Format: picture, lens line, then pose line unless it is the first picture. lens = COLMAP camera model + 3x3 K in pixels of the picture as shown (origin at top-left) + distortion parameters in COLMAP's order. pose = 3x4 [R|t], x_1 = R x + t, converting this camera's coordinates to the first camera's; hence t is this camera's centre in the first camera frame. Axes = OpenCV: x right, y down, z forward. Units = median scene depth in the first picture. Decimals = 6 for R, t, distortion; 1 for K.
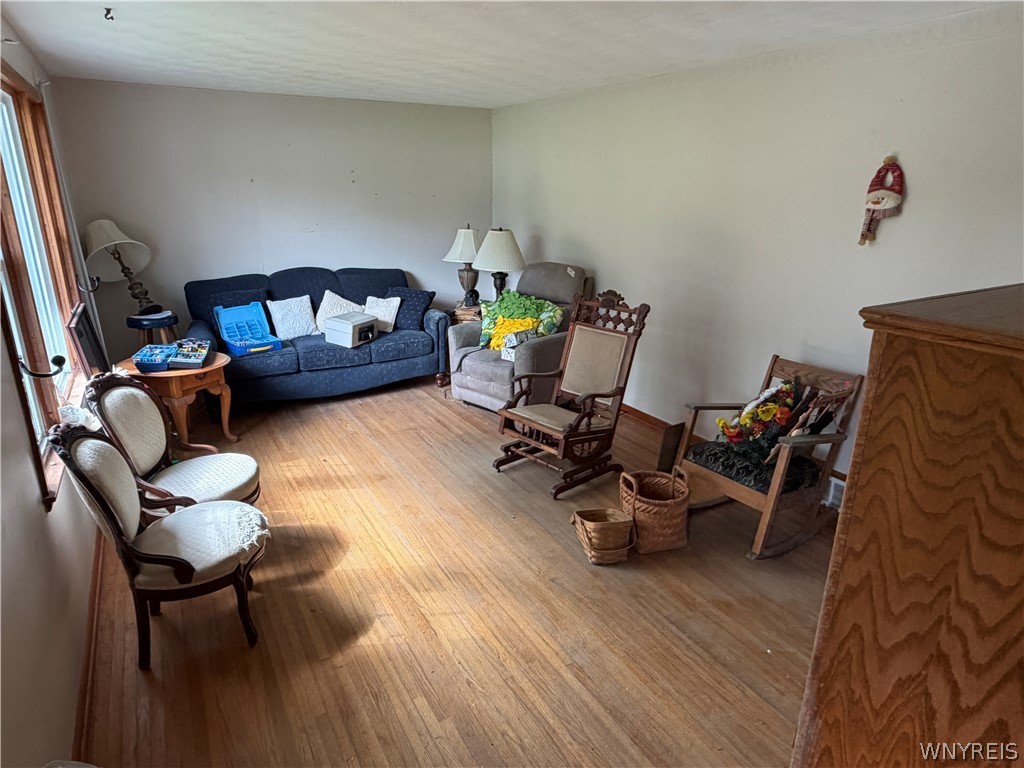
lens RADIAL K [[620.7, 0, 512.7], [0, 620.7, 384.9], [0, 0, 1]] dist [0.002747, -0.001059]
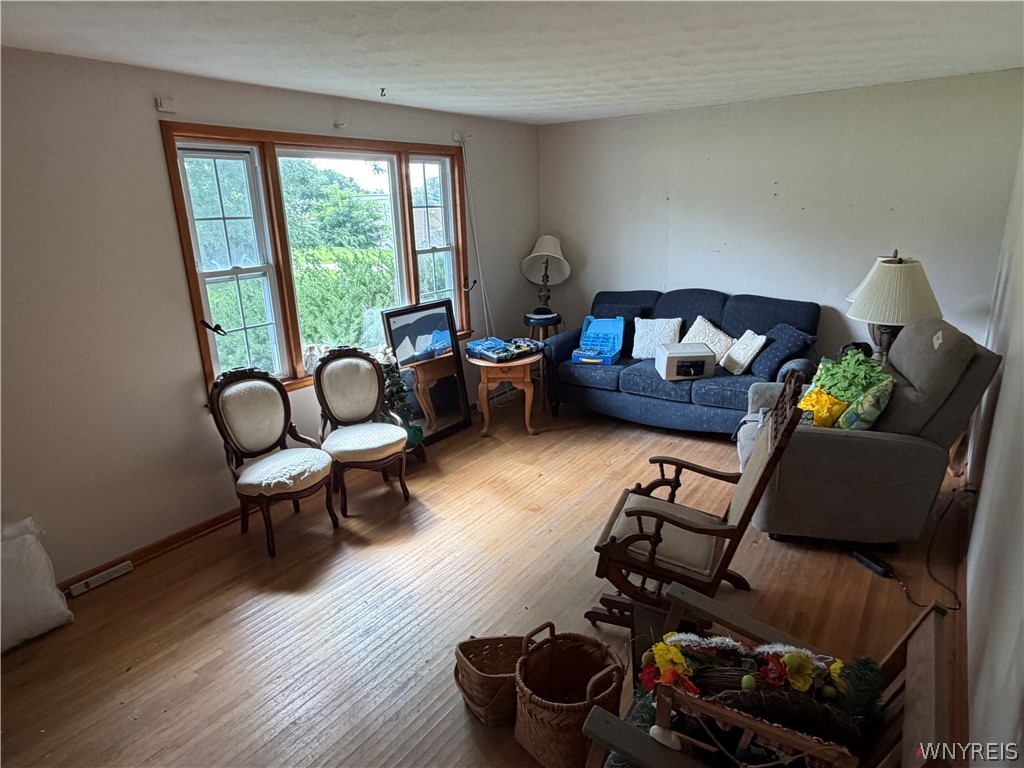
lens RADIAL K [[620.7, 0, 512.4], [0, 620.7, 385.8], [0, 0, 1]] dist [0.002747, -0.001059]
pose [[0.422384, 0.230816, -0.876536, 0.444096], [-0.238389, 0.961278, 0.138256, -0.123497], [0.874507, 0.150560, 0.461052, 0.382401]]
